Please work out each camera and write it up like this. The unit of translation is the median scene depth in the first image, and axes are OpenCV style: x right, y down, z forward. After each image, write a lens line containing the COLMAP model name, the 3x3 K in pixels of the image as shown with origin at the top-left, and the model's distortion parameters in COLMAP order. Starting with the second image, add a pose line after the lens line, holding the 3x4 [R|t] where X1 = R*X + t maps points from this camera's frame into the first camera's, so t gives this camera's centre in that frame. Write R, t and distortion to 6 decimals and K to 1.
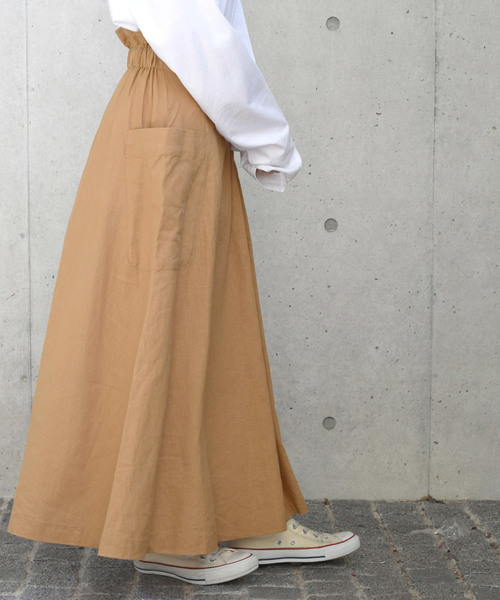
lens RADIAL K [[1856.8, 0, 235.9], [0, 1856.8, 317.8], [0, 0, 1]] dist [0.009263, 0.000000]
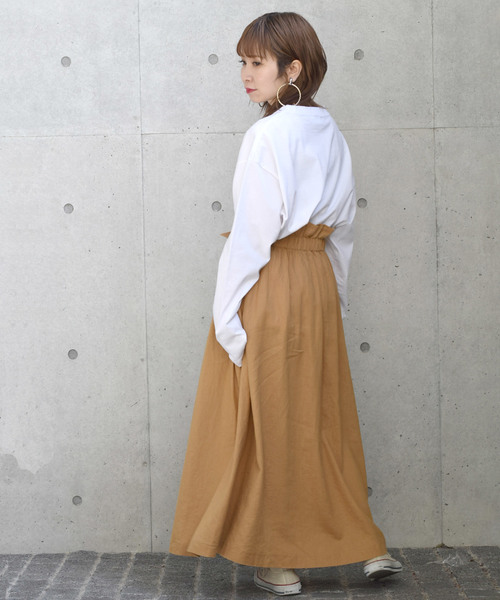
lens RADIAL K [[1945.1, 0, 293.7], [0, 1945.1, 283.8], [0, 0, 1]] dist [0.012776, 0.000000]
pose [[0.999723, -0.023452, 0.001854, -0.003455], [0.023522, 0.995280, -0.094146, 0.038370], [0.000362, 0.094164, 0.995557, -0.448069]]
